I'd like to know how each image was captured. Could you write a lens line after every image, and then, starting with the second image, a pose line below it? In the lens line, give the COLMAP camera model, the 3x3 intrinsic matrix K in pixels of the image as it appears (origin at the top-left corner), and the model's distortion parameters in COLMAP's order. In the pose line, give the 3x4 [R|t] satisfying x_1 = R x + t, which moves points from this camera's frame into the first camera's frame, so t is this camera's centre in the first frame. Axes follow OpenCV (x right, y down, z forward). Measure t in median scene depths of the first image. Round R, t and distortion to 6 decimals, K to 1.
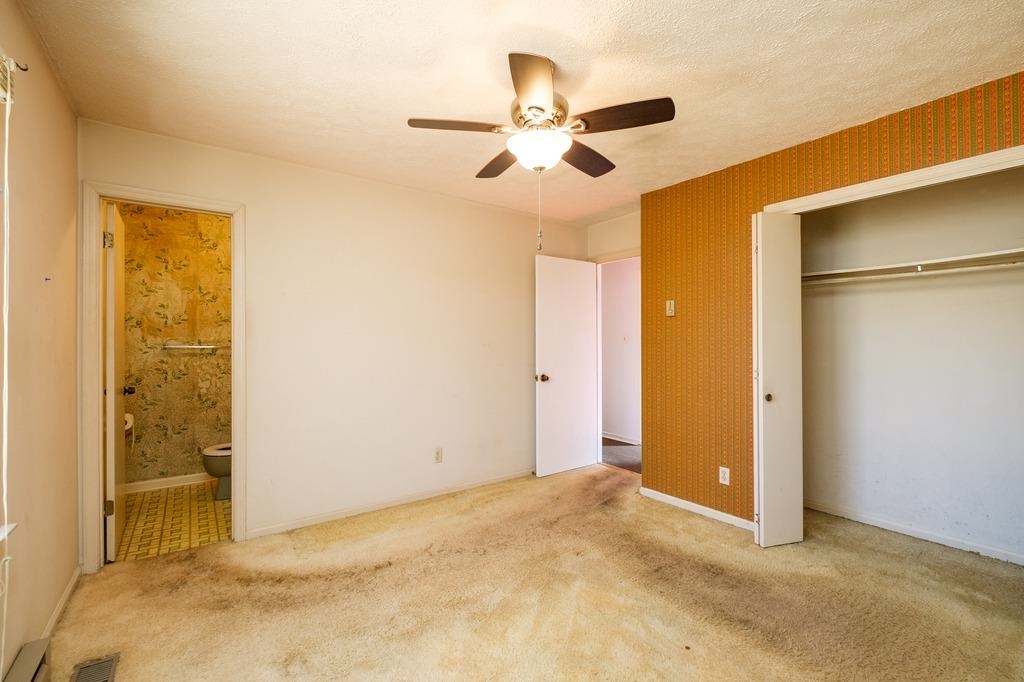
lens RADIAL K [[445.3, 0, 510.5], [0, 445.3, 342.2], [0, 0, 1]] dist [0.000868, -0.000518]
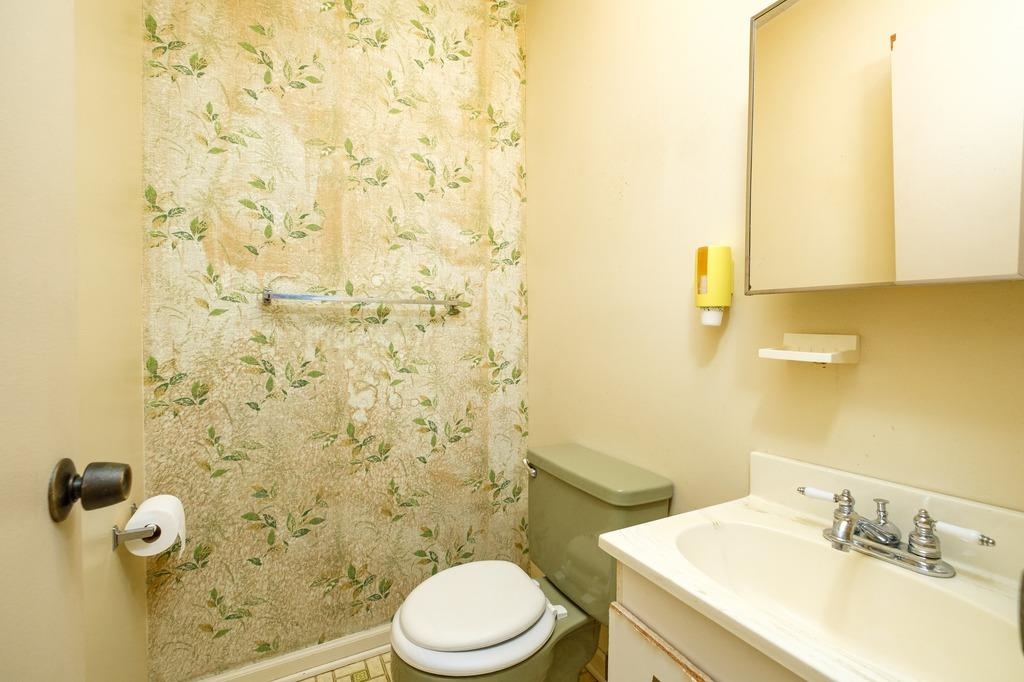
lens RADIAL K [[445.3, 0, 513.9], [0, 445.3, 340.5], [0, 0, 1]] dist [0.000868, -0.000518]
pose [[0.988429, 0.005985, -0.151566, -0.520422], [-0.002210, 0.999683, 0.025062, 0.035417], [0.151668, -0.024437, 0.988129, 0.669856]]
